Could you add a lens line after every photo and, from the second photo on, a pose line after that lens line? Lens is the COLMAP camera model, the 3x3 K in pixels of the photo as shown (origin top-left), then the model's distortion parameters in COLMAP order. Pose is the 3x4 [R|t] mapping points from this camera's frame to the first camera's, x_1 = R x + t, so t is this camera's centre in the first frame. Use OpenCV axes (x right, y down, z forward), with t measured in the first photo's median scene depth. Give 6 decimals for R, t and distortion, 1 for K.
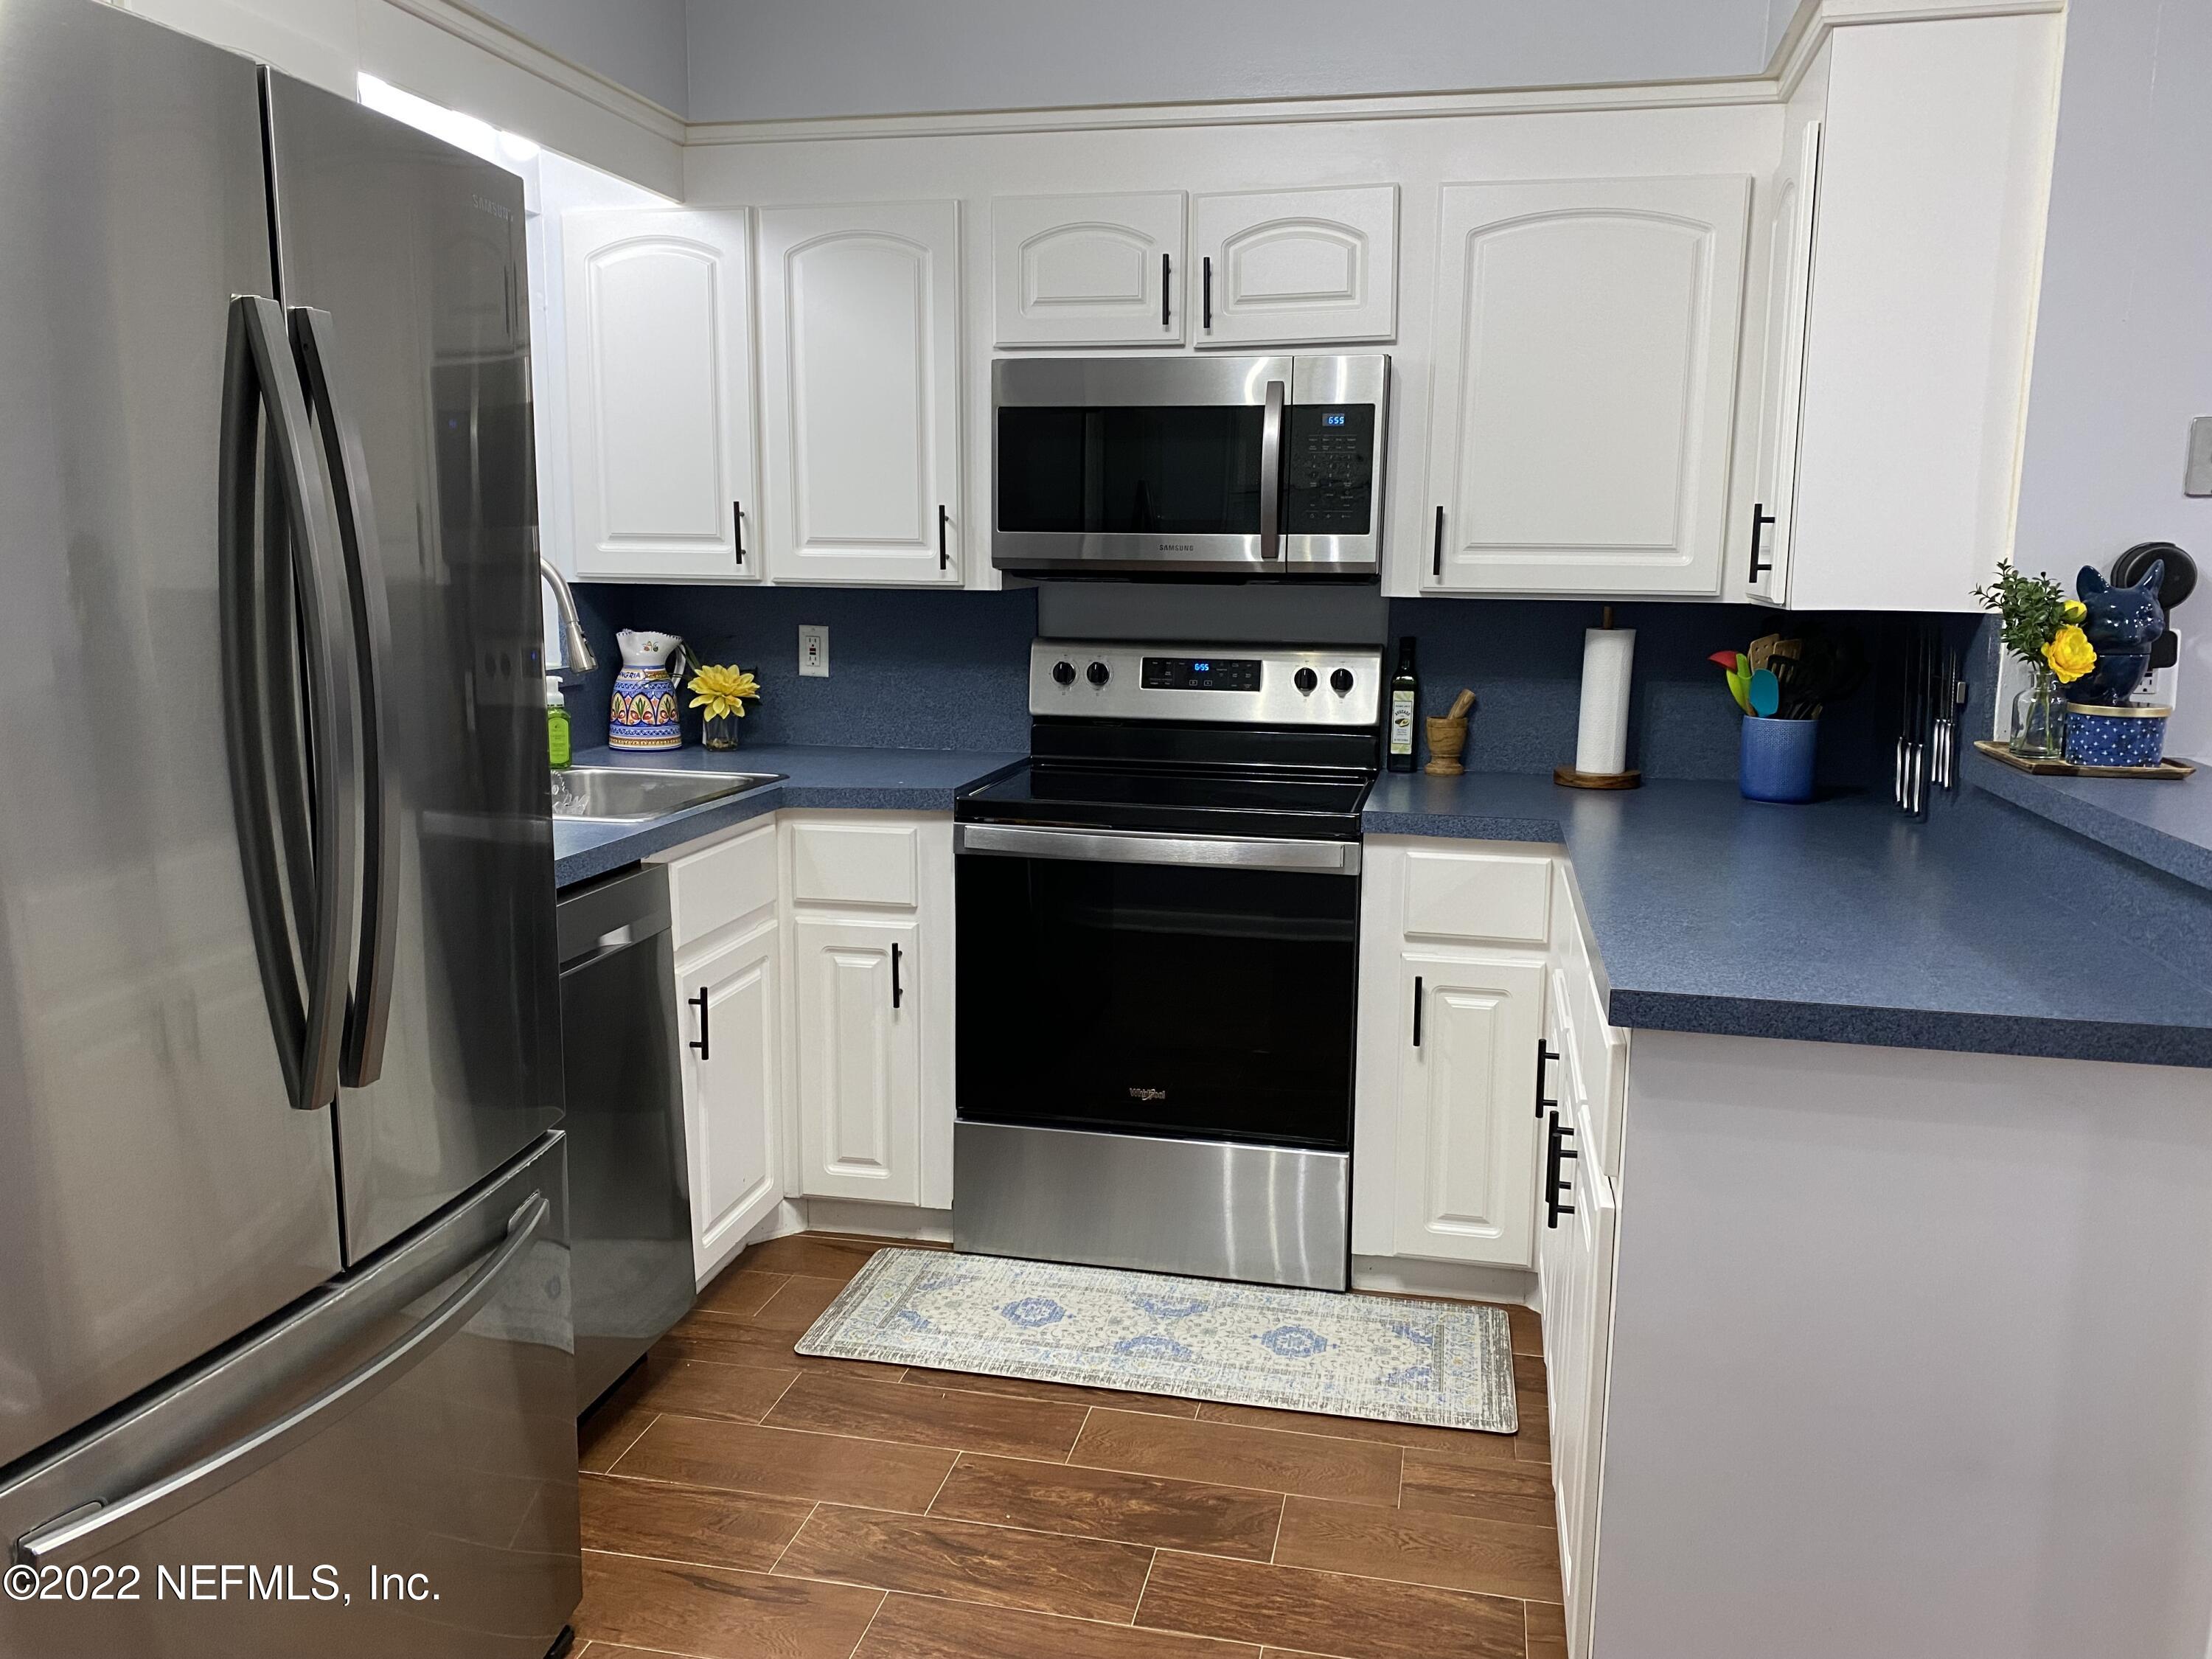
lens RADIAL K [[1686.3, 0, 1117.2], [0, 1686.3, 831.1], [0, 0, 1]] dist [0.046725, -0.038023]
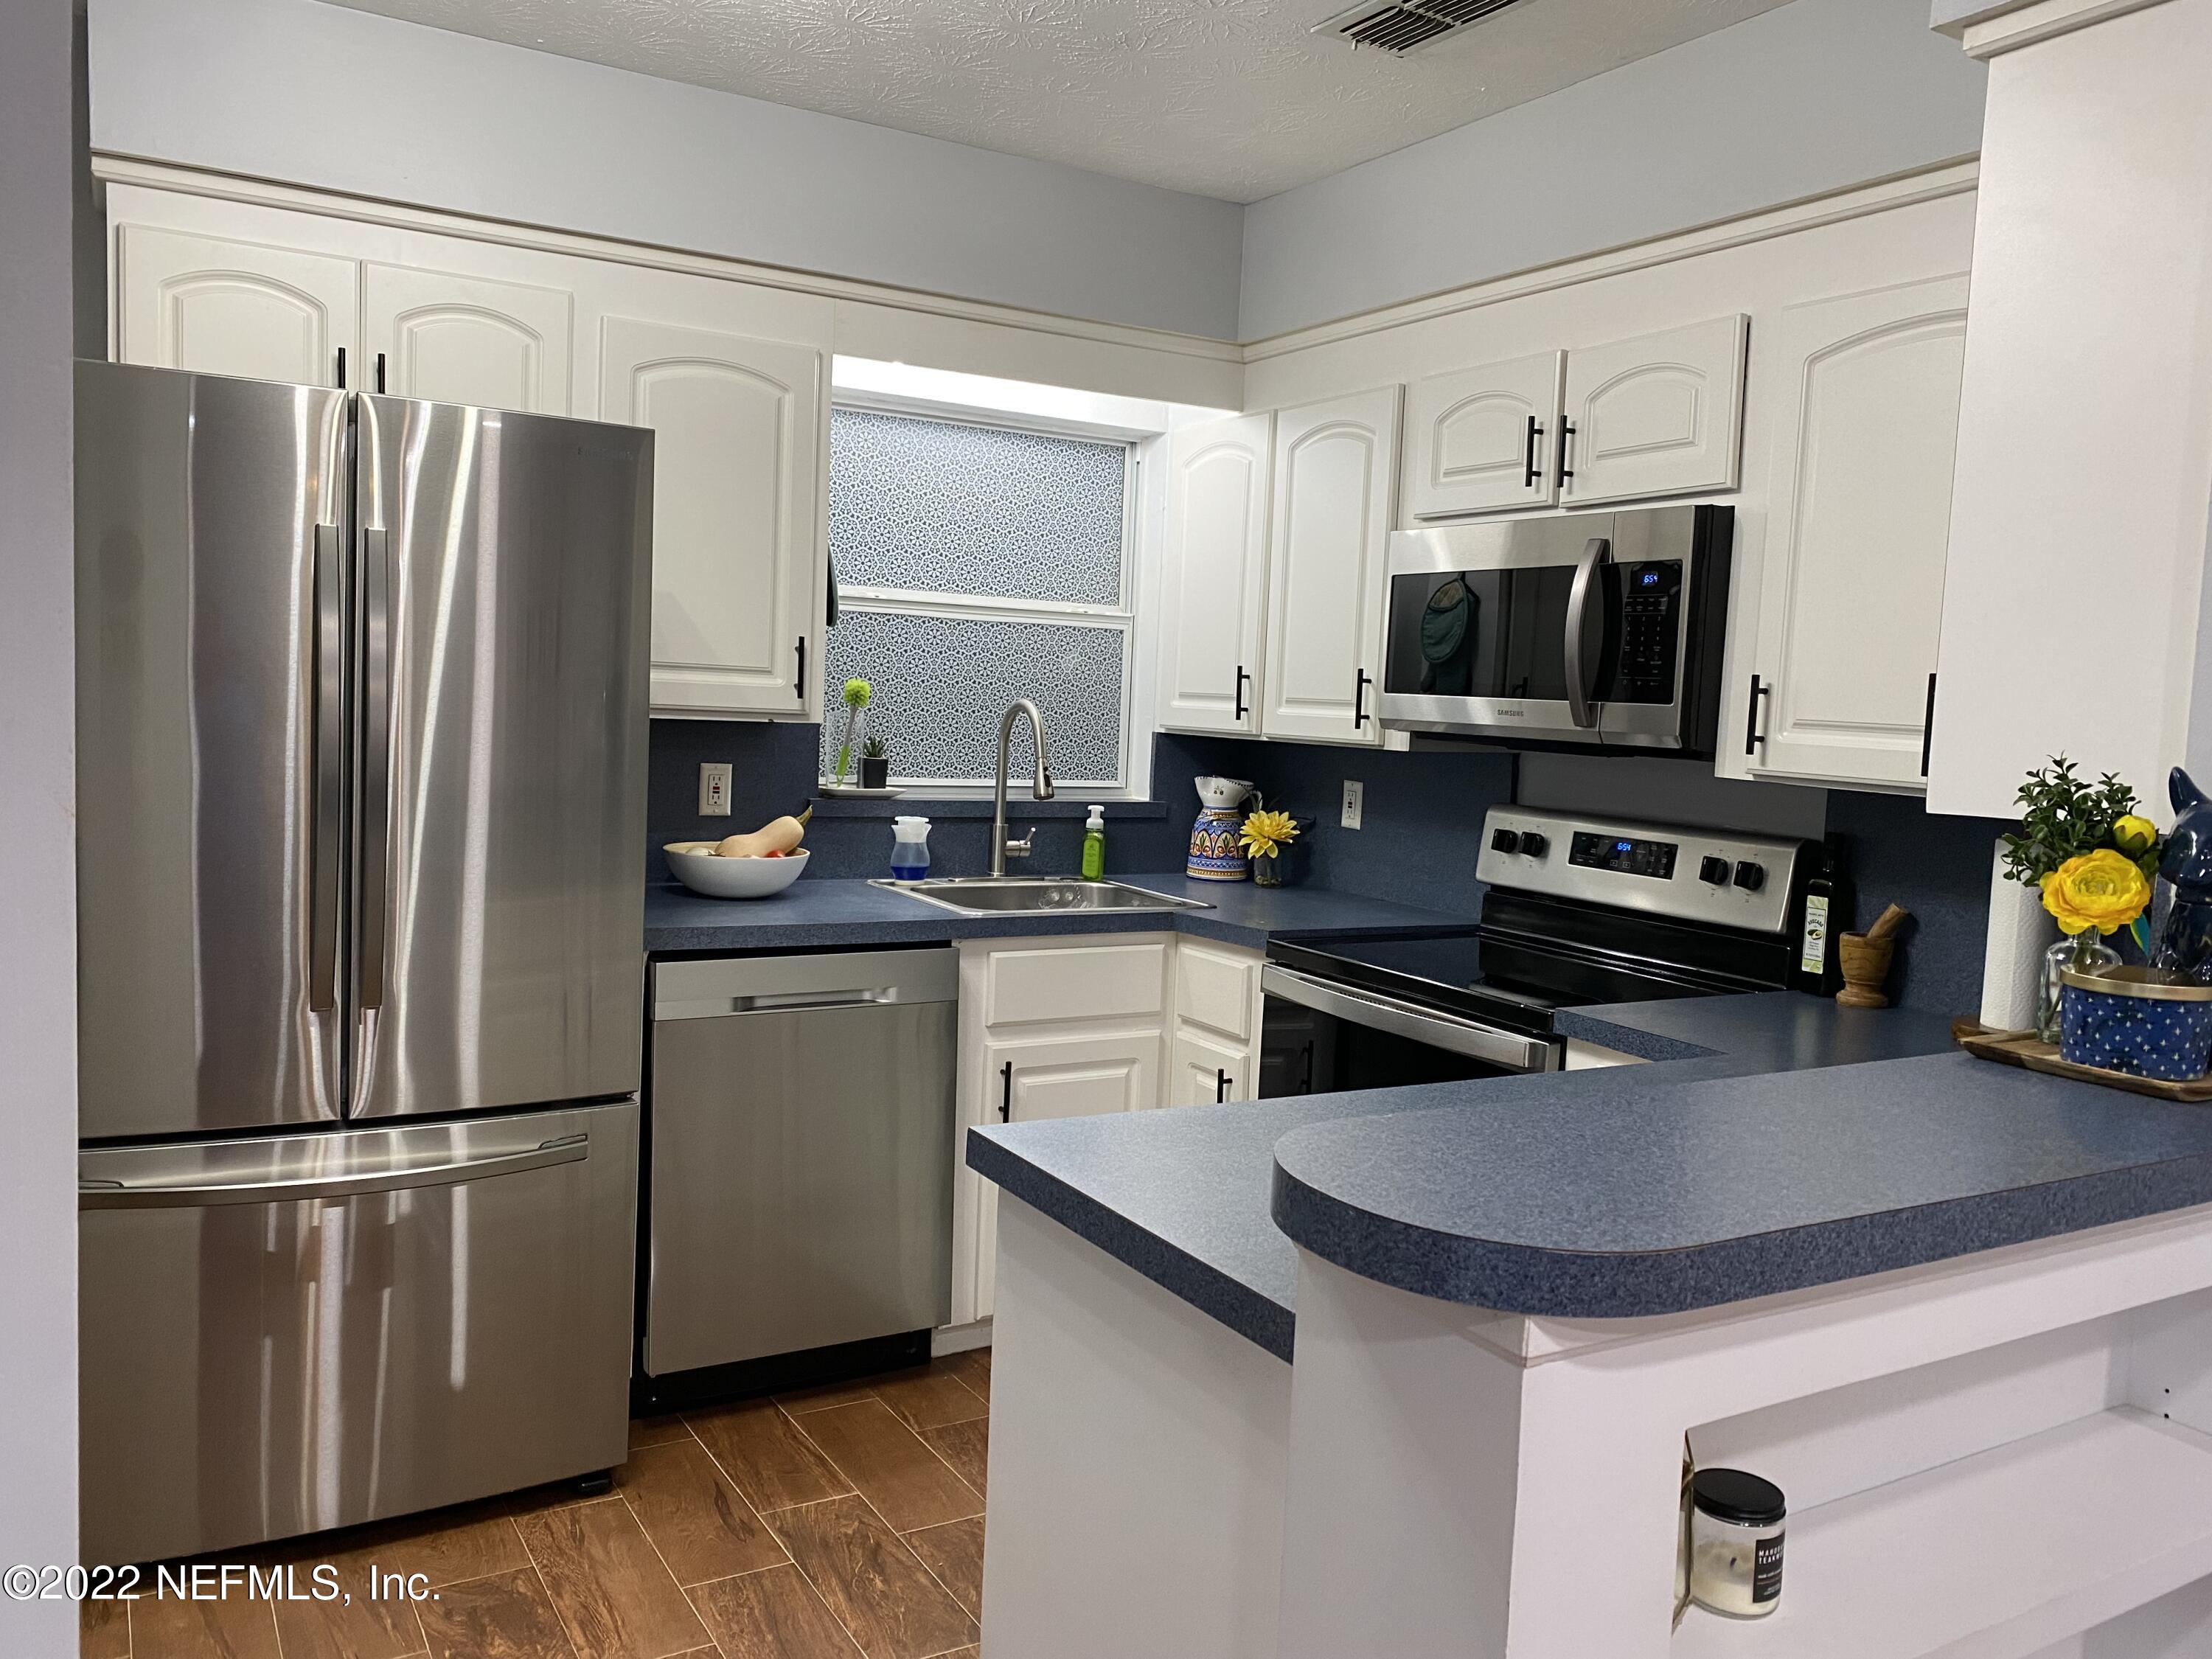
lens RADIAL K [[1686.3, 0, 1116.0], [0, 1686.3, 838.2], [0, 0, 1]] dist [0.046725, -0.038023]
pose [[0.686775, 0.085074, -0.721874, 0.531226], [-0.158192, 0.986816, -0.034202, -0.028197], [0.709447, 0.137684, 0.691179, 0.175488]]
